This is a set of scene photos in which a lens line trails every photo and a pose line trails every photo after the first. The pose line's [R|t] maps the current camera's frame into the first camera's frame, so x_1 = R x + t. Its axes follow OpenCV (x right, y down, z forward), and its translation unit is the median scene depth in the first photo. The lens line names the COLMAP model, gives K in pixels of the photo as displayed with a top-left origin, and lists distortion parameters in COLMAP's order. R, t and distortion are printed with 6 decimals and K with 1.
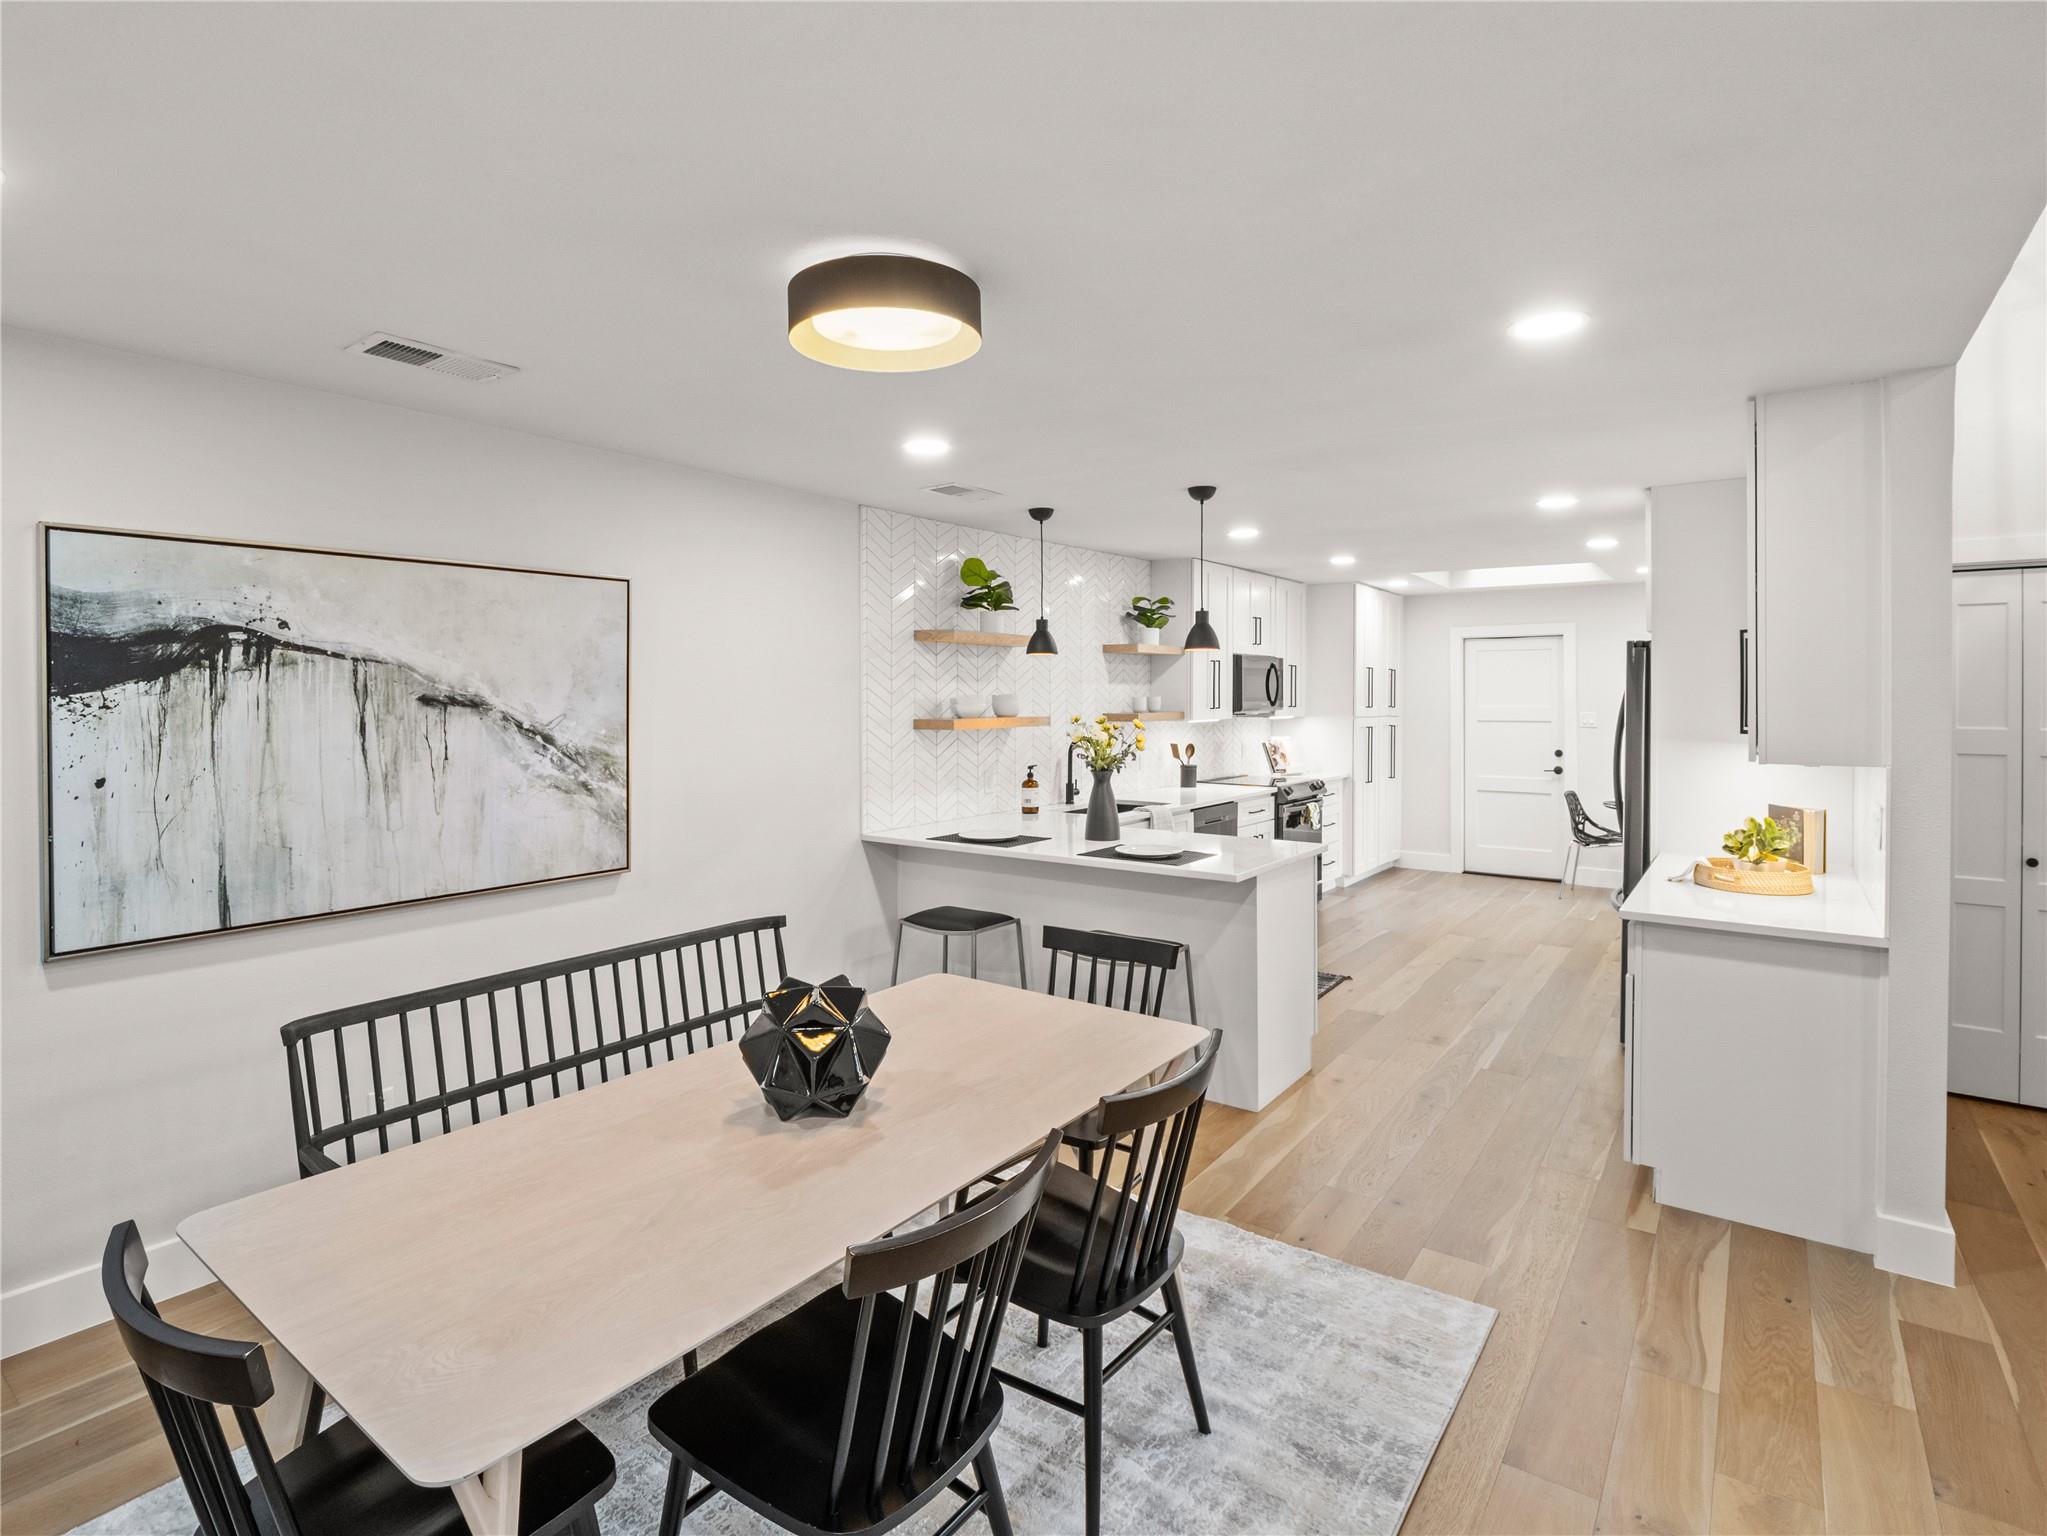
lens RADIAL K [[1007.1, 0, 1022.2], [0, 1007.1, 689.6], [0, 0, 1]] dist [-0.001334, -0.023020]
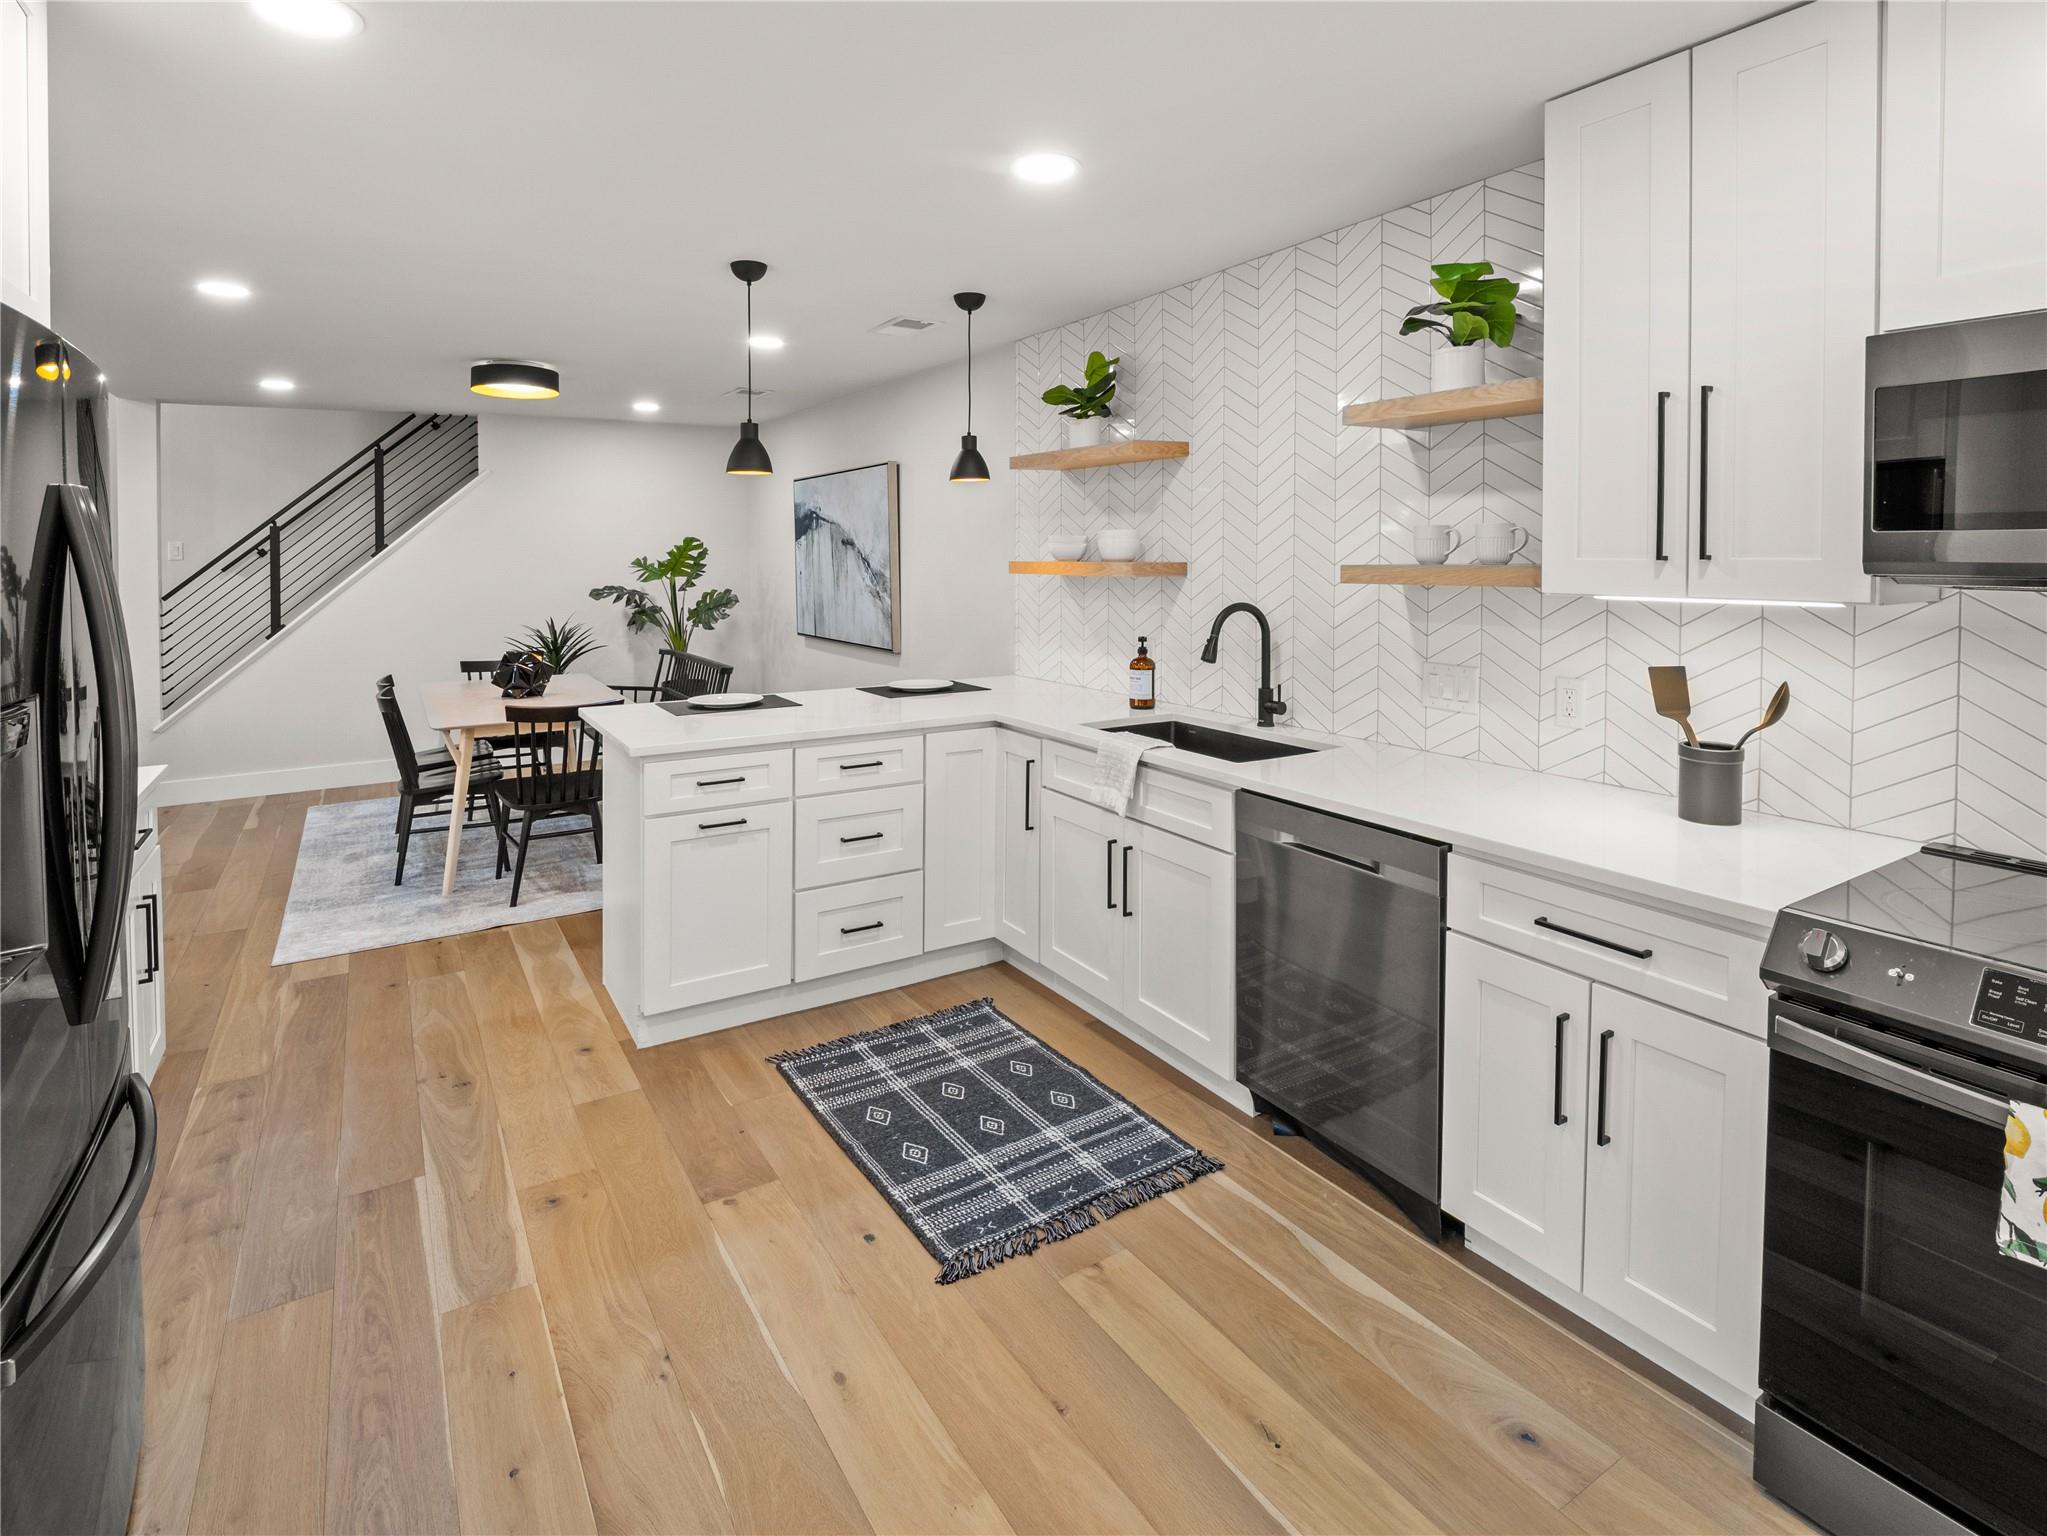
lens RADIAL K [[1052.3, 0, 1020.2], [0, 1052.3, 564.3], [0, 0, 1]] dist [-0.000410, -0.010025]
pose [[-0.372087, 0.011543, -0.928126, 0.530153], [0.006748, 0.999930, 0.009731, 0.016256], [0.928173, -0.002642, -0.372139, 0.925588]]
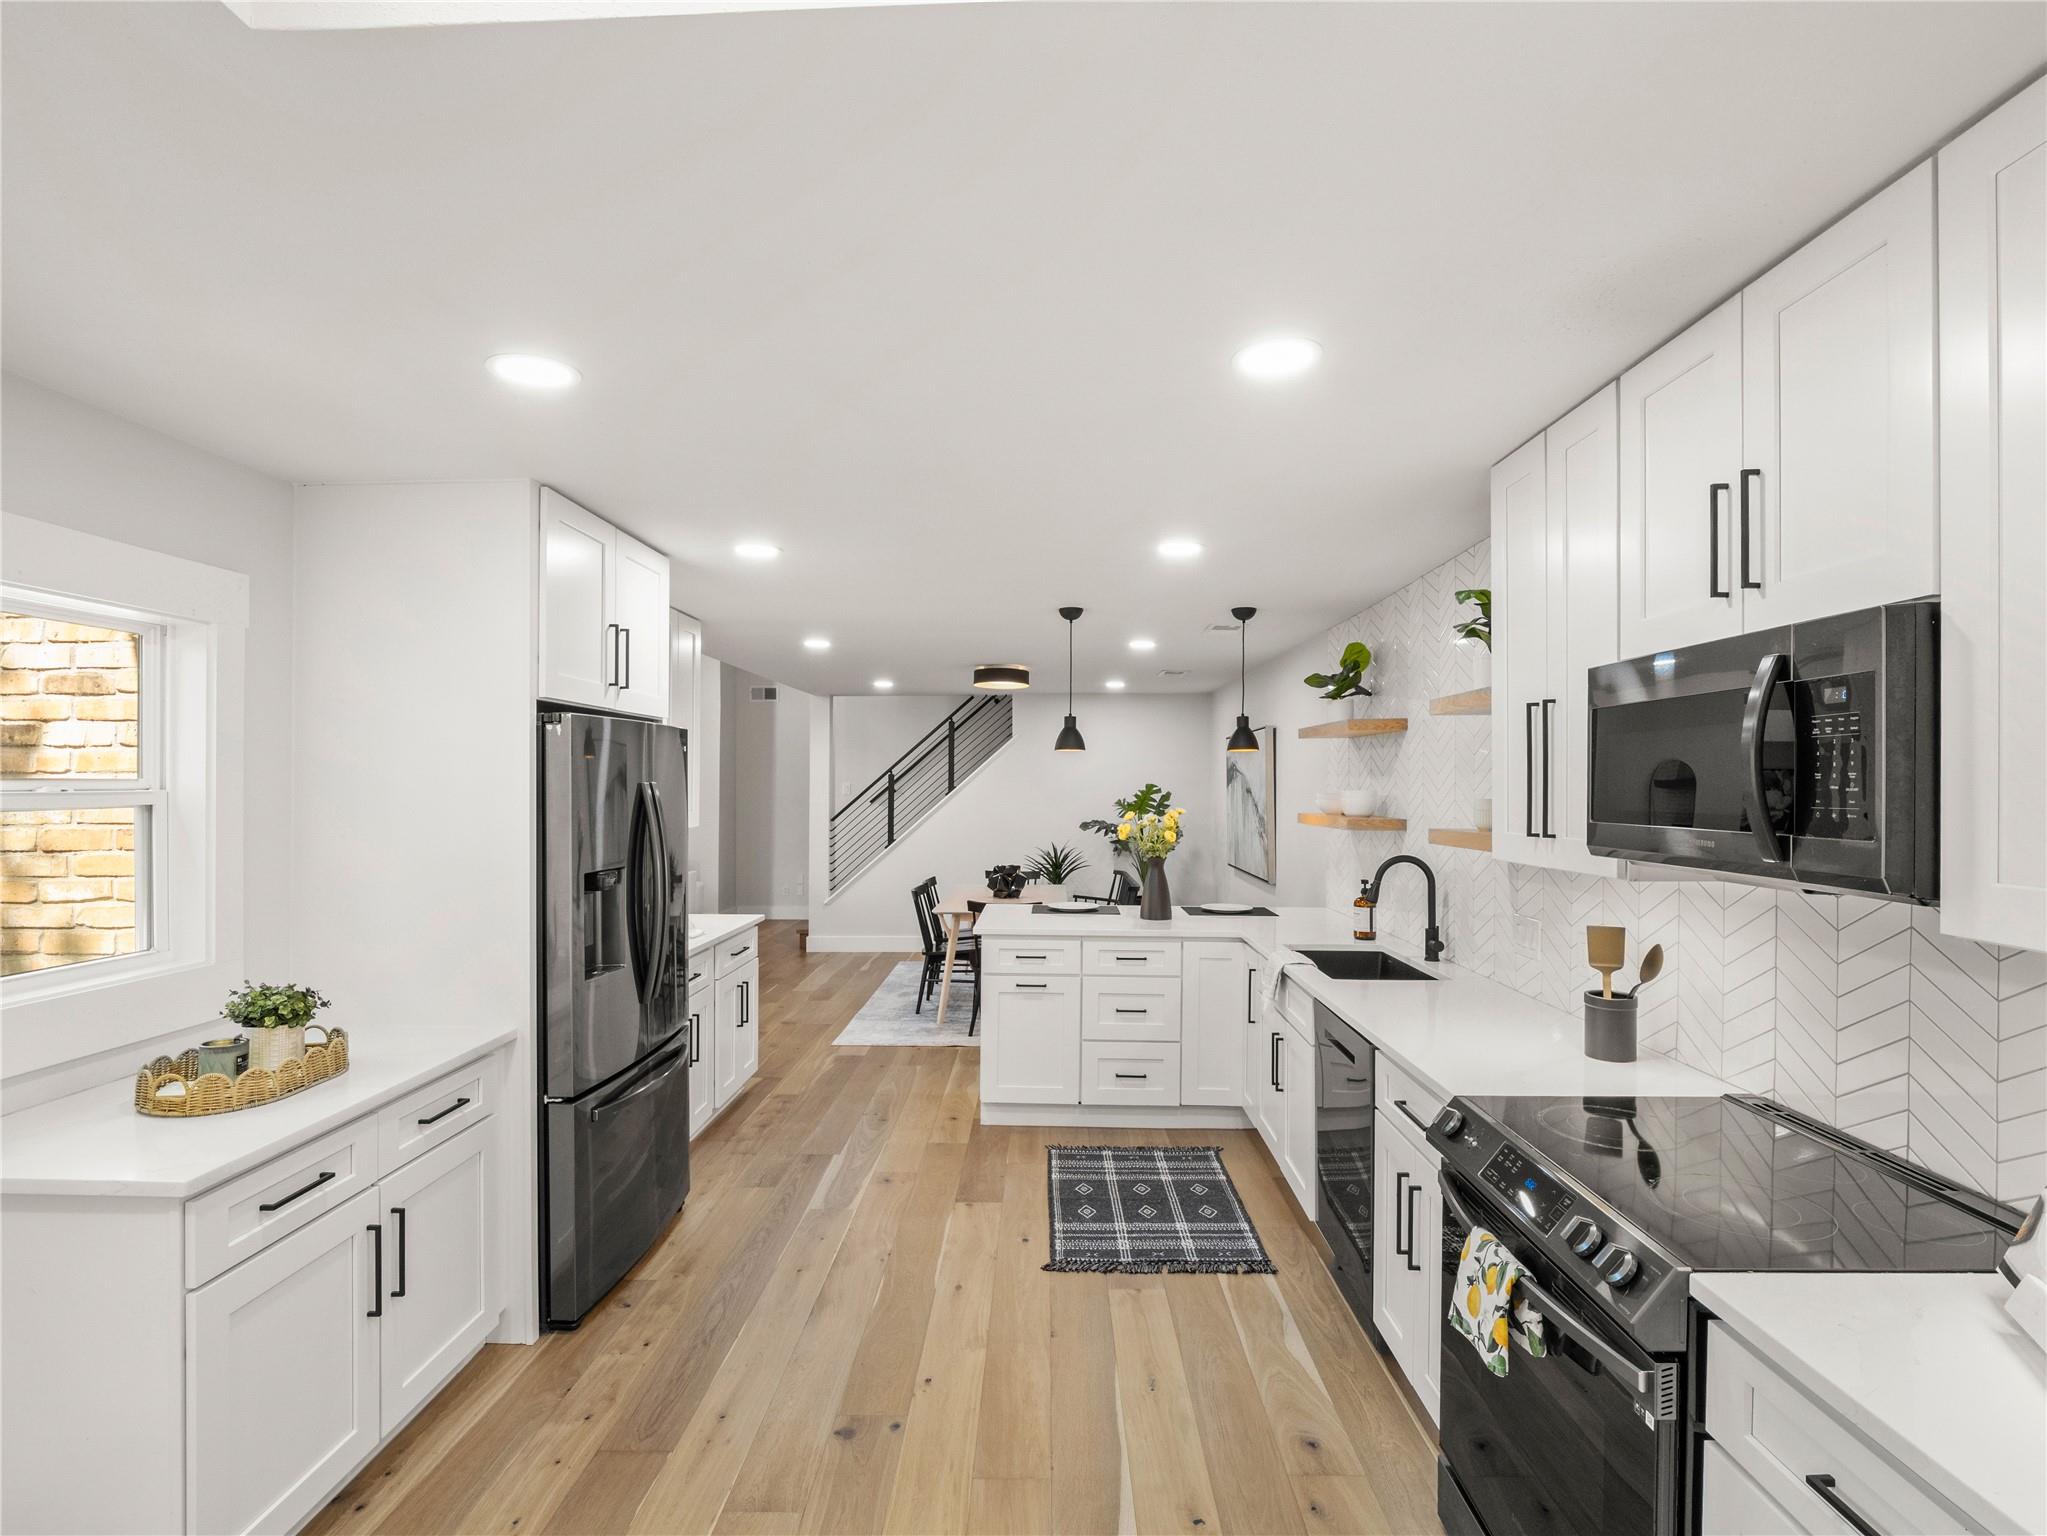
lens RADIAL K [[998.4, 0, 1023.5], [0, 998.4, 768.0], [0, 0, 1]] dist [-0.003046, -0.008165]
pose [[-0.818094, -0.016678, -0.574842, 0.537051], [-0.006972, 0.999794, -0.019084, 0.003008], [0.575042, -0.011605, -0.818042, 1.166657]]
